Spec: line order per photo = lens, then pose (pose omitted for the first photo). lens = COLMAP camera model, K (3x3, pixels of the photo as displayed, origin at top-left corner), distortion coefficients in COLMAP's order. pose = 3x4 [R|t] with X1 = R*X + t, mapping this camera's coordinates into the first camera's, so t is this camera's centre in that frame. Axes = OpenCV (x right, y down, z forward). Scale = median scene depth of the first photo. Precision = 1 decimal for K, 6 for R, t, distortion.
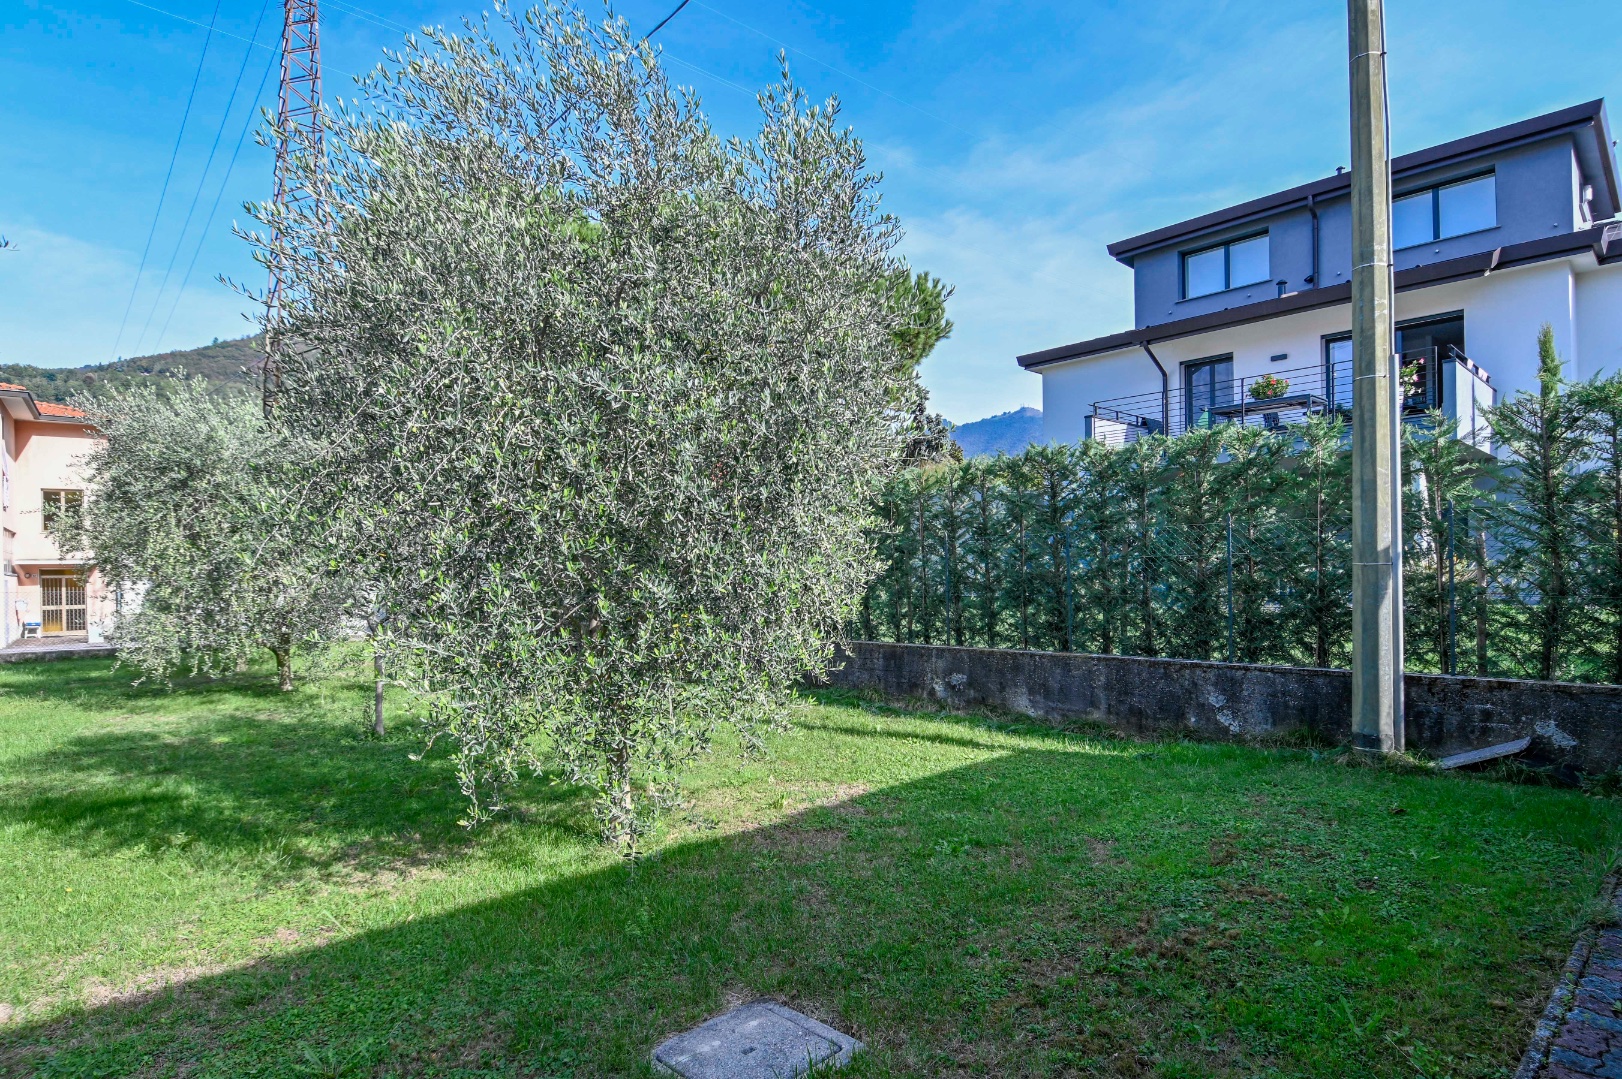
lens RADIAL K [[842.7, 0, 816.3], [0, 842.7, 581.6], [0, 0, 1]] dist [0.012365, -0.022074]
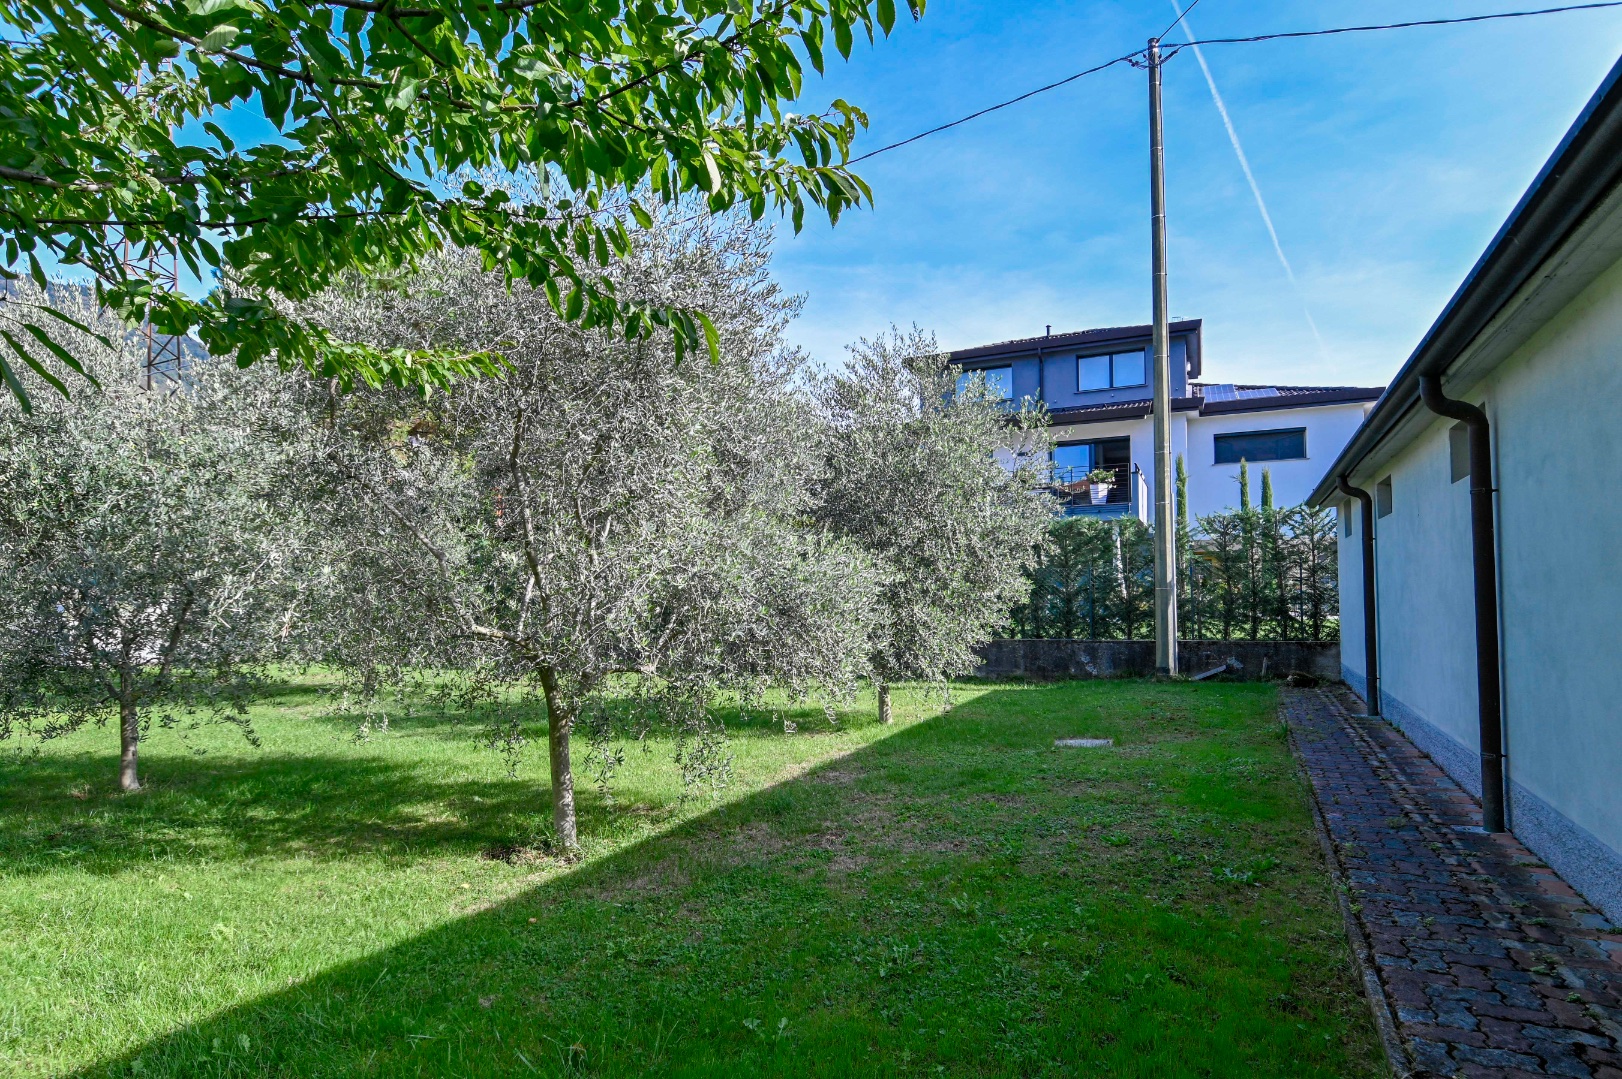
lens RADIAL K [[842.7, 0, 816.8], [0, 842.7, 580.4], [0, 0, 1]] dist [0.012365, -0.022074]
pose [[0.929004, 0.015027, 0.369765, -0.814371], [-0.000970, 0.999271, -0.038174, 0.034921], [-0.370069, 0.035105, 0.928341, -0.573254]]
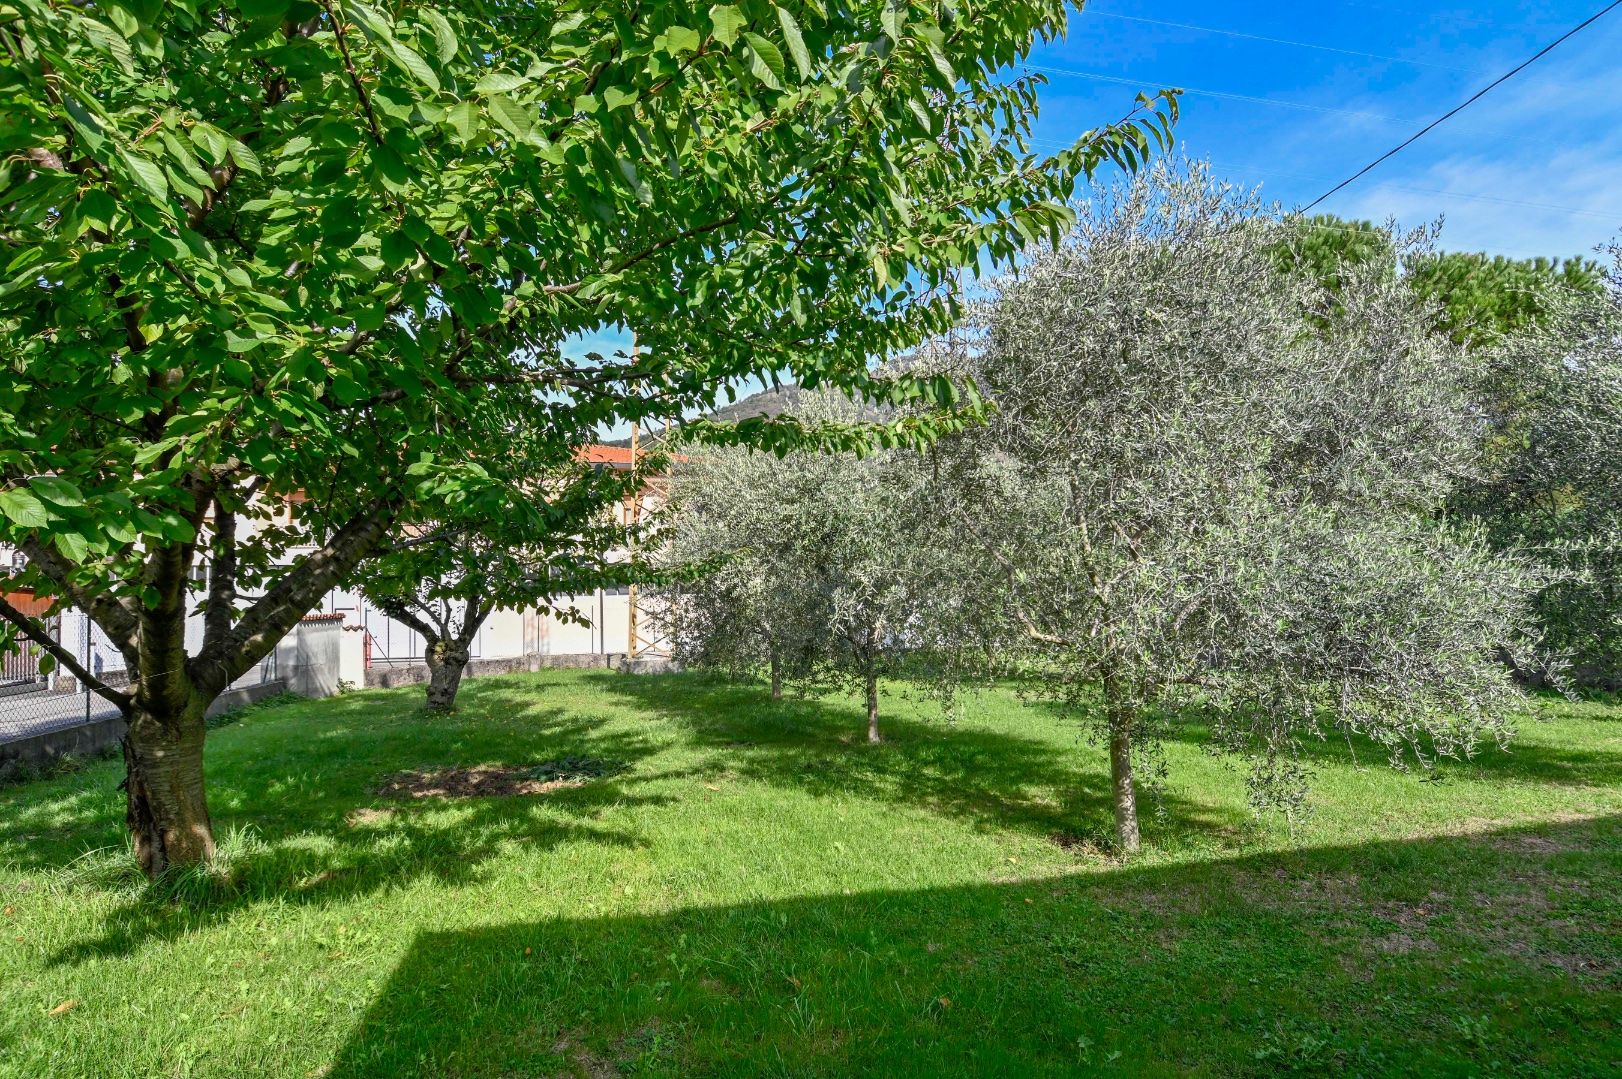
lens RADIAL K [[842.7, 0, 812.5], [0, 842.7, 574.0], [0, 0, 1]] dist [0.012365, -0.022074]
pose [[0.875417, -0.012693, -0.483202, -0.616150], [-0.004985, 0.999365, -0.035282, 0.020963], [0.483343, 0.033295, 0.874798, -0.605435]]
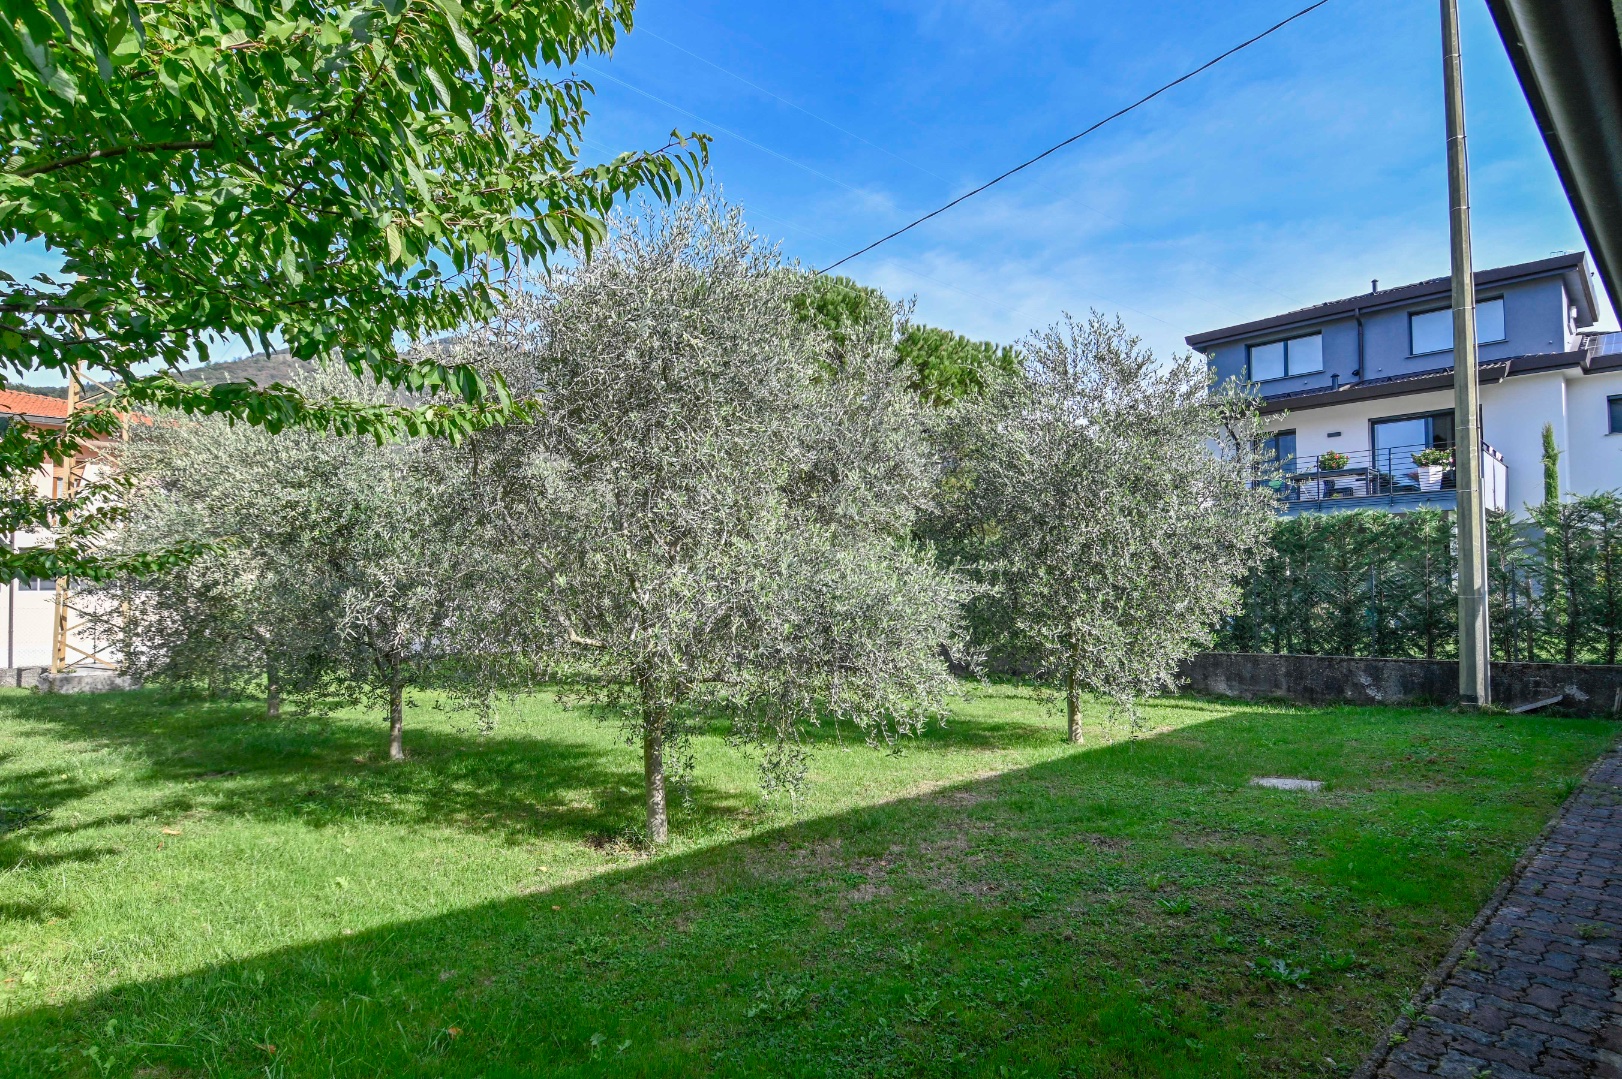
lens RADIAL K [[842.7, 0, 814.8], [0, 842.7, 574.4], [0, 0, 1]] dist [0.012365, -0.022074]
pose [[0.999826, 0.013102, 0.013258, -0.602383], [-0.012533, 0.999034, -0.042128, 0.019046], [-0.013797, 0.041954, 0.999024, -0.605140]]
